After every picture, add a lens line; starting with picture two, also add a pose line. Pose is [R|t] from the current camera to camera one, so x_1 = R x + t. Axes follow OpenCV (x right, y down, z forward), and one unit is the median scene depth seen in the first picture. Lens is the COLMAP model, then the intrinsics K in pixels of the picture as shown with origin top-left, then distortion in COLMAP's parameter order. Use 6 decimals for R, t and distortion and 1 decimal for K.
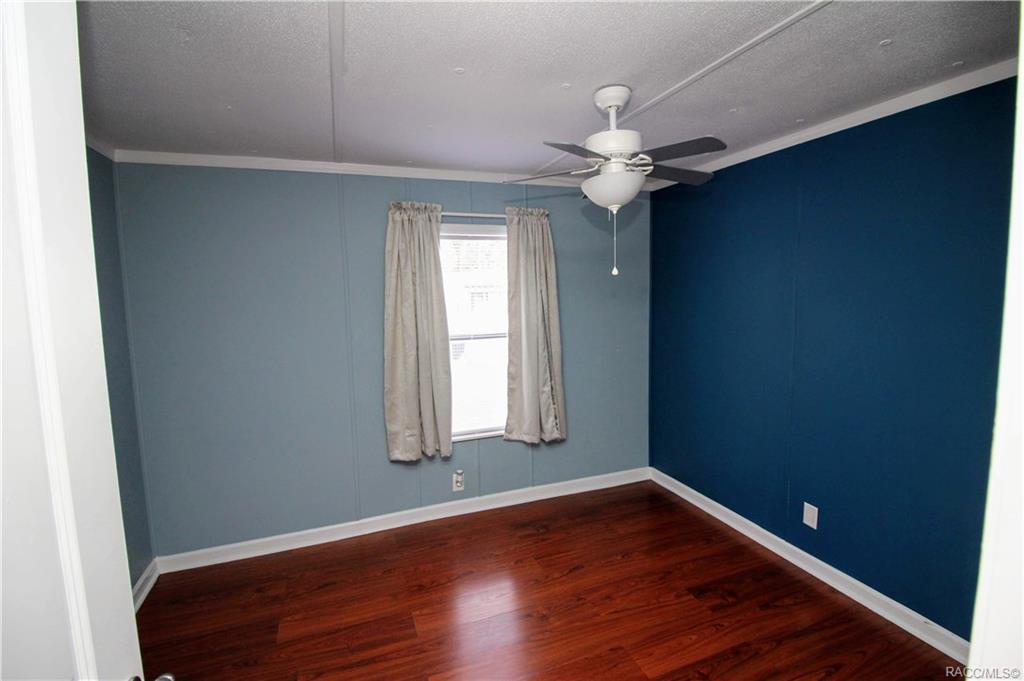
lens RADIAL K [[474.6, 0, 517.3], [0, 474.6, 338.8], [0, 0, 1]] dist [-0.004586, -0.010650]
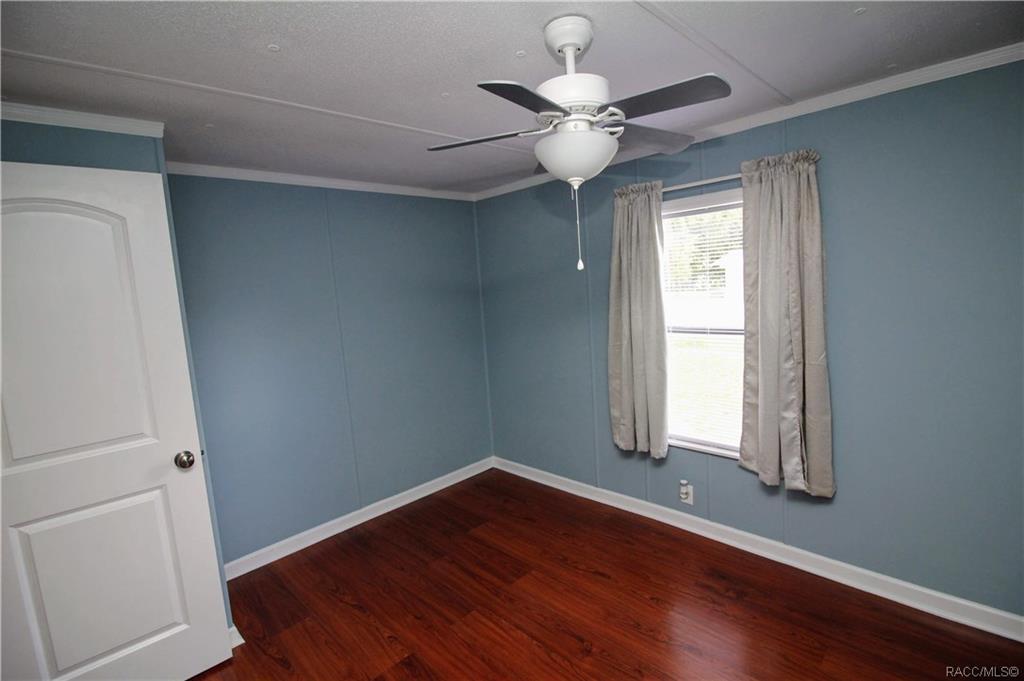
lens RADIAL K [[474.6, 0, 516.6], [0, 474.6, 338.6], [0, 0, 1]] dist [-0.004586, -0.010650]
pose [[0.408656, 0.103073, -0.906850, 0.557210], [-0.040976, 0.994673, 0.094590, -0.059189], [0.911768, -0.001495, 0.410702, 0.379658]]
